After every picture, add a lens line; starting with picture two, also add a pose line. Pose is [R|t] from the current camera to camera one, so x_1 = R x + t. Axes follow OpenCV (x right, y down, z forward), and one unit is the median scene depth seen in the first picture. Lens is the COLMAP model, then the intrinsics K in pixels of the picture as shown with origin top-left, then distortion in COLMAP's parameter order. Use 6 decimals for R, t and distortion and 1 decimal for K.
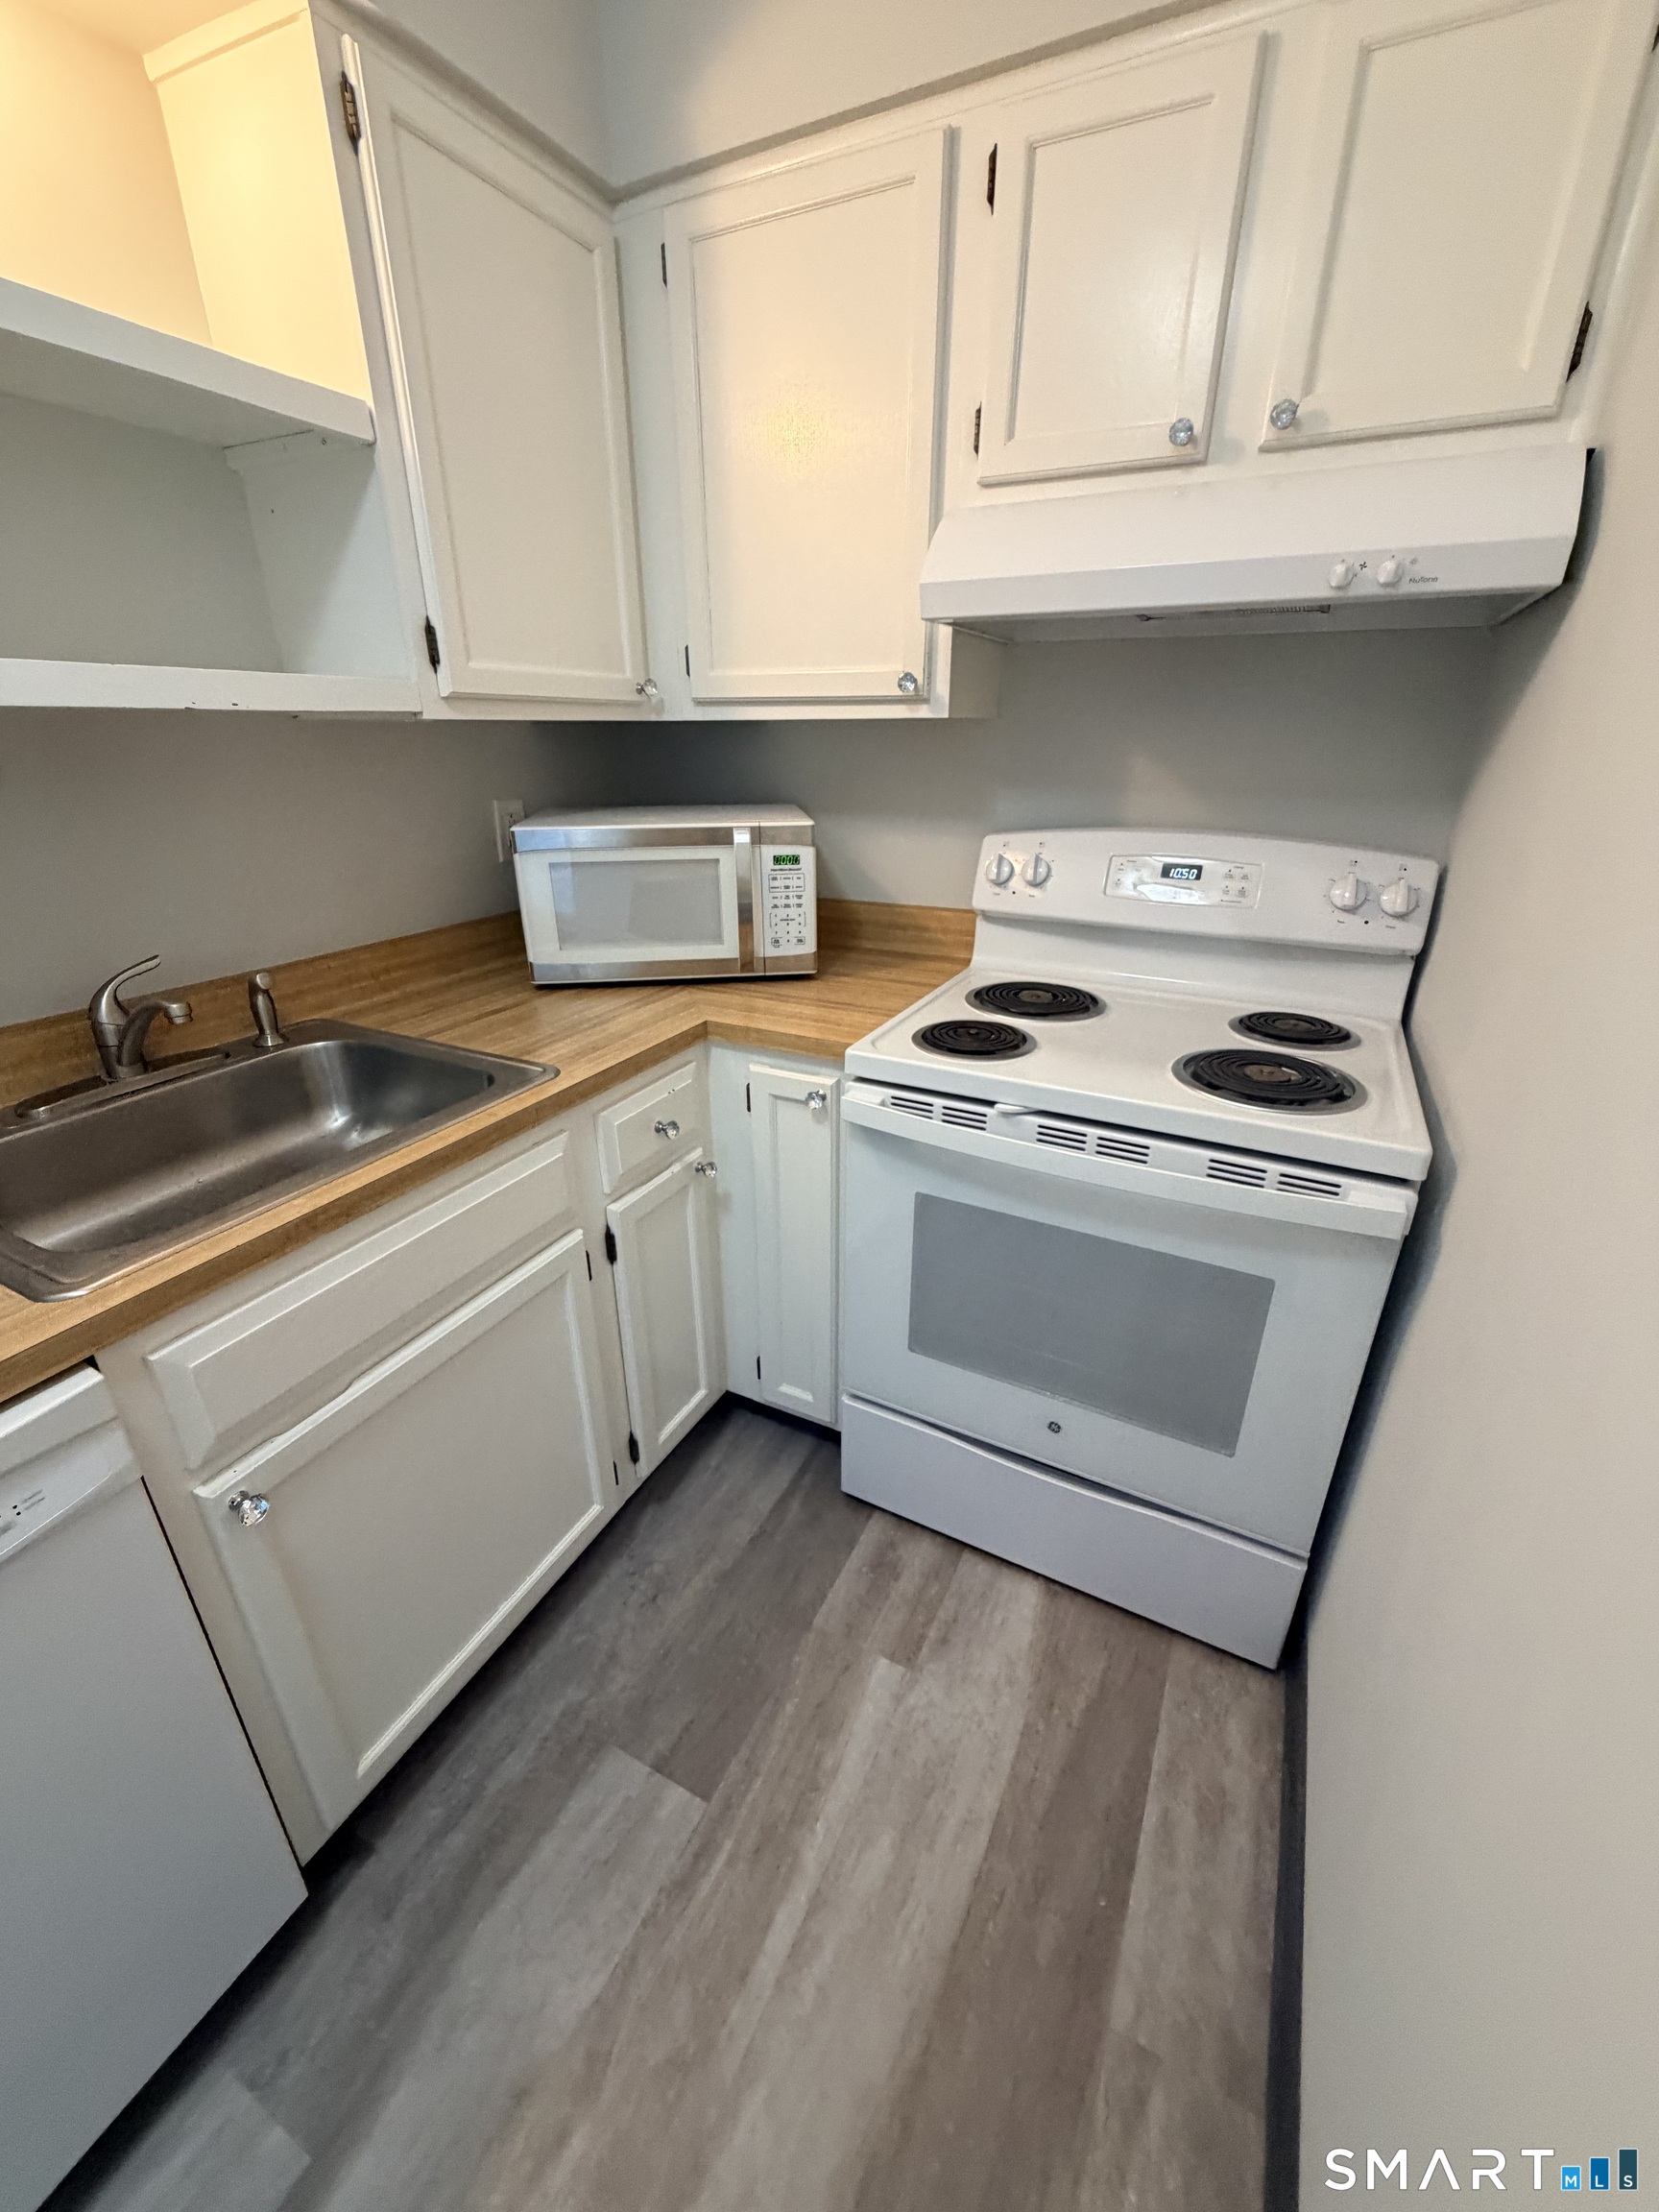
lens RADIAL K [[891.8, 0, 837.4], [0, 891.8, 1111.1], [0, 0, 1]] dist [-0.002085, 0.000595]
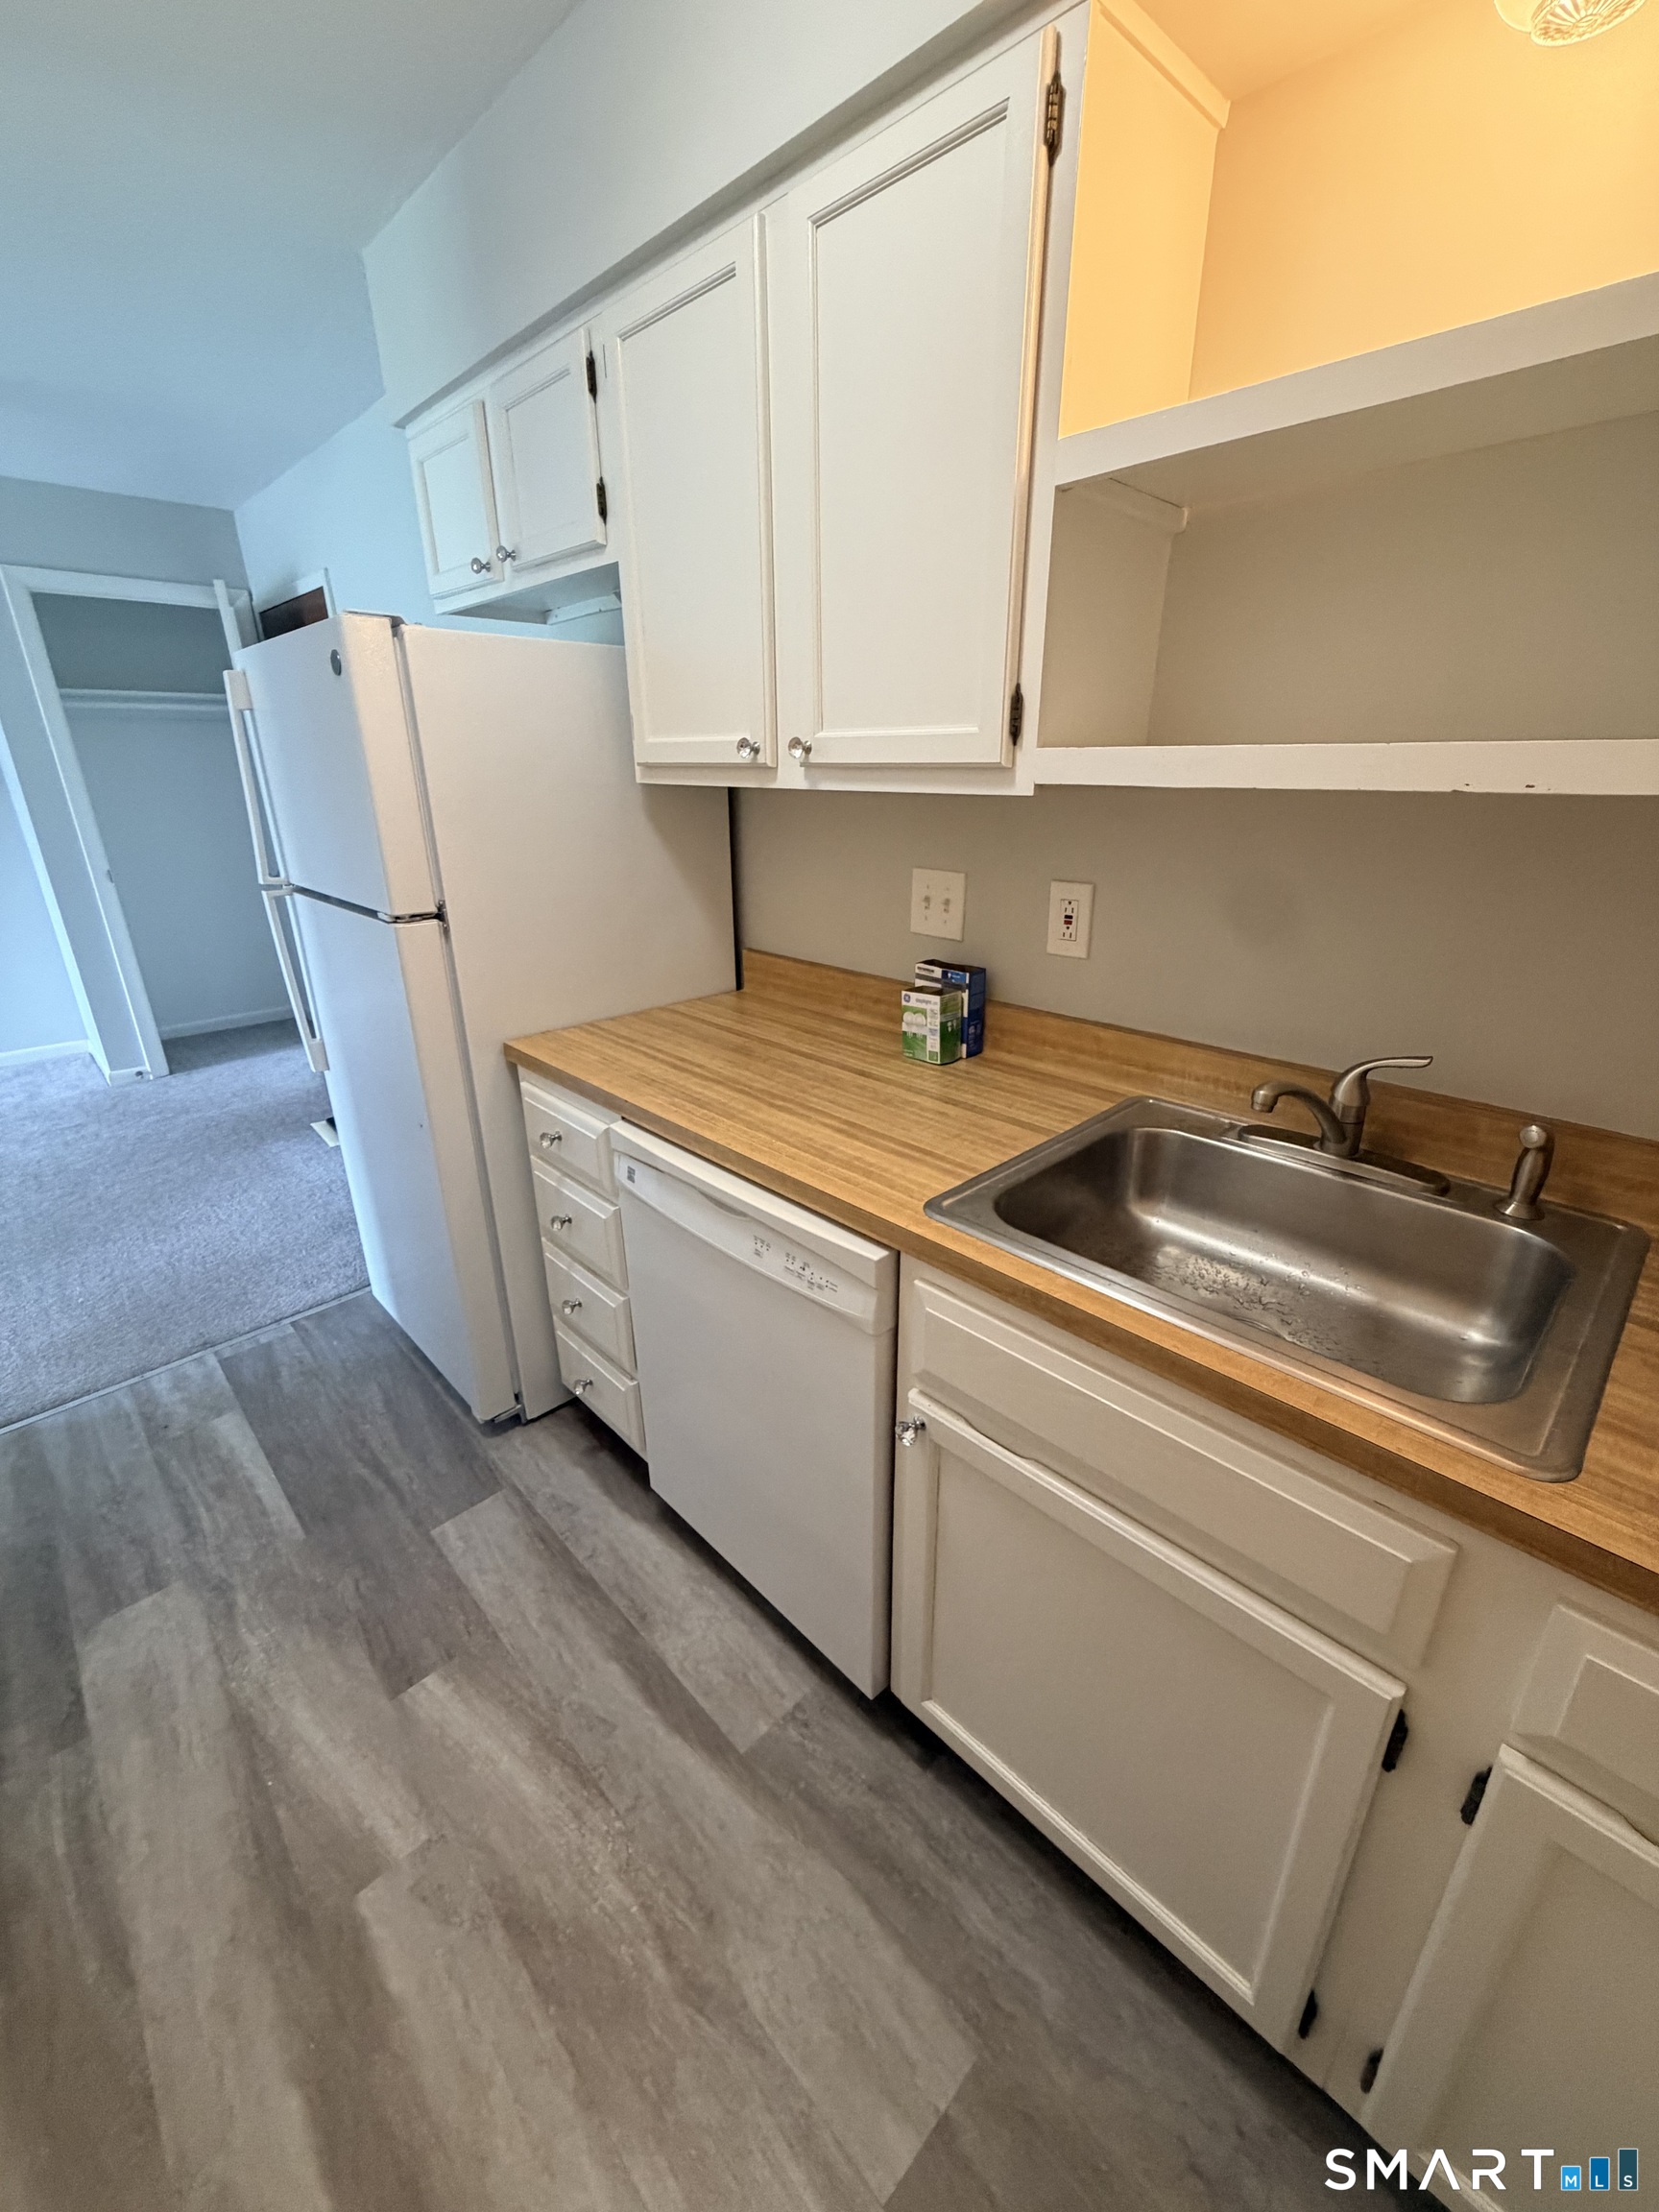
lens RADIAL K [[891.8, 0, 828.2], [0, 891.8, 1103.2], [0, 0, 1]] dist [-0.002085, 0.000595]
pose [[-0.333794, 0.341586, -0.878579, 0.204333], [-0.365529, 0.812206, 0.454654, -0.297301], [0.868890, 0.472907, -0.146250, 0.590913]]
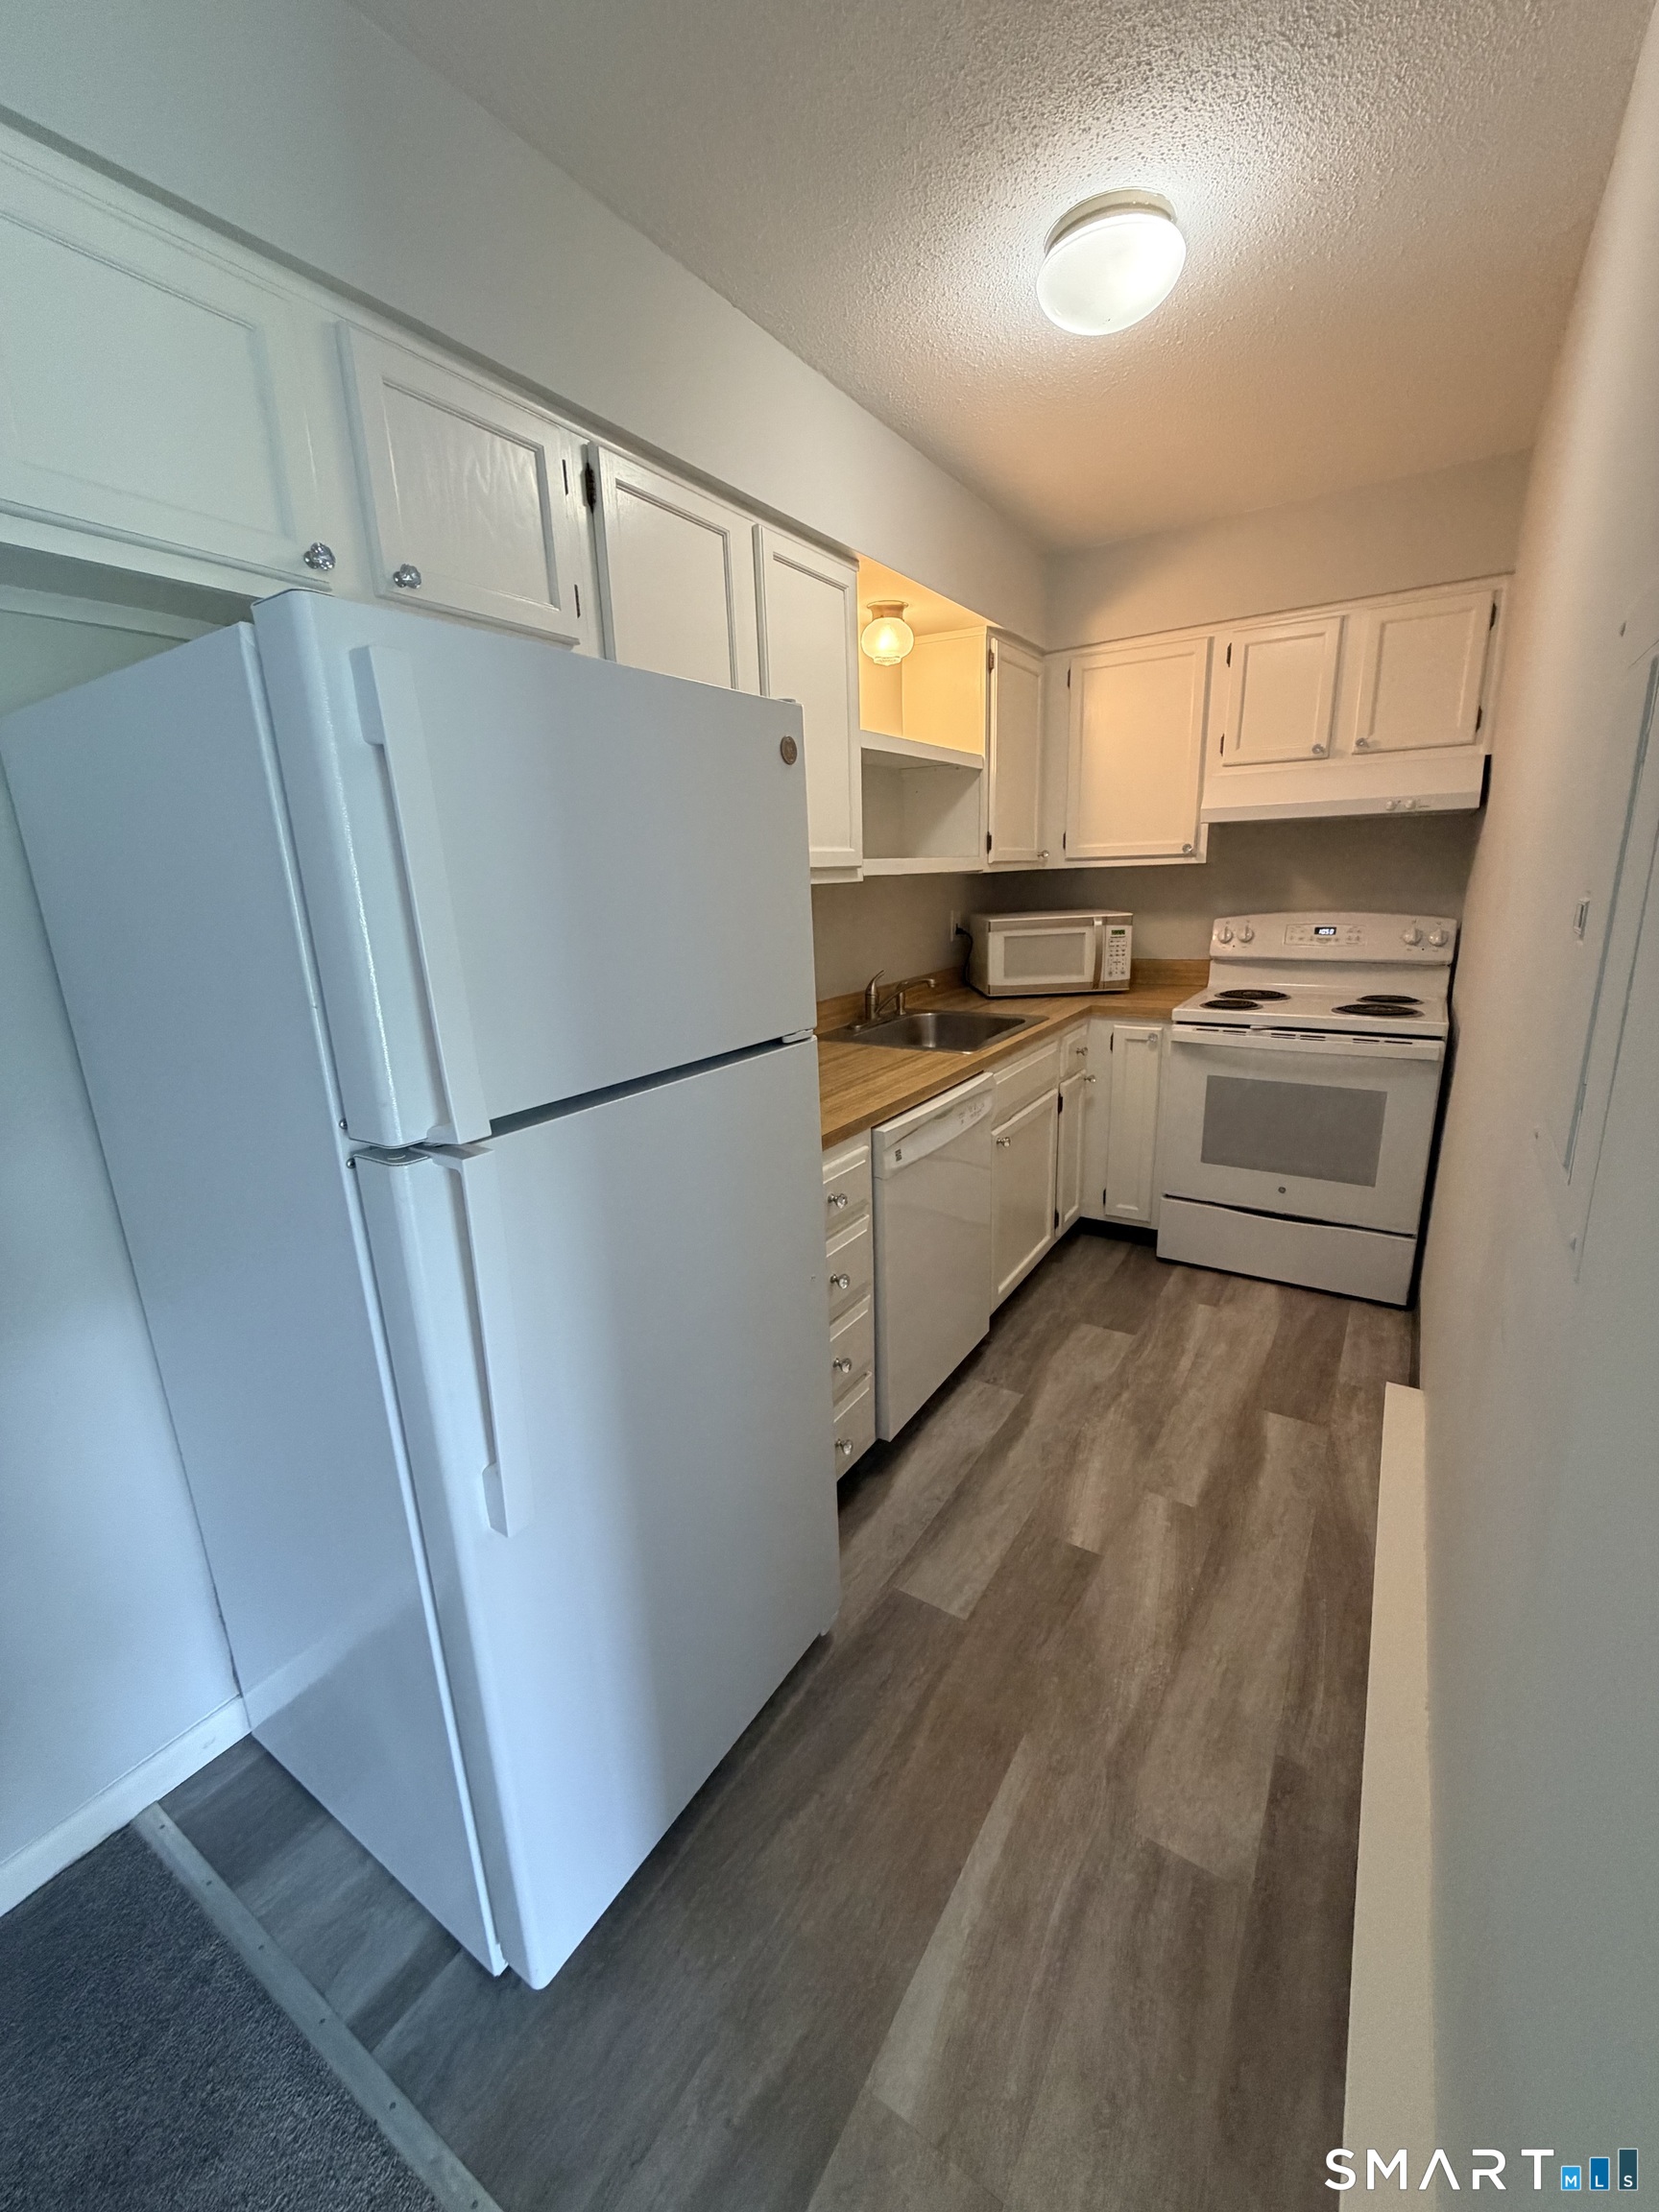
lens RADIAL K [[891.8, 0, 836.0], [0, 891.8, 1110.4], [0, 0, 1]] dist [-0.002085, 0.000595]
pose [[0.994275, -0.010256, -0.106361, -0.605106], [-0.005025, 0.989794, -0.142418, 0.512261], [0.106736, 0.142137, 0.984075, -1.254674]]
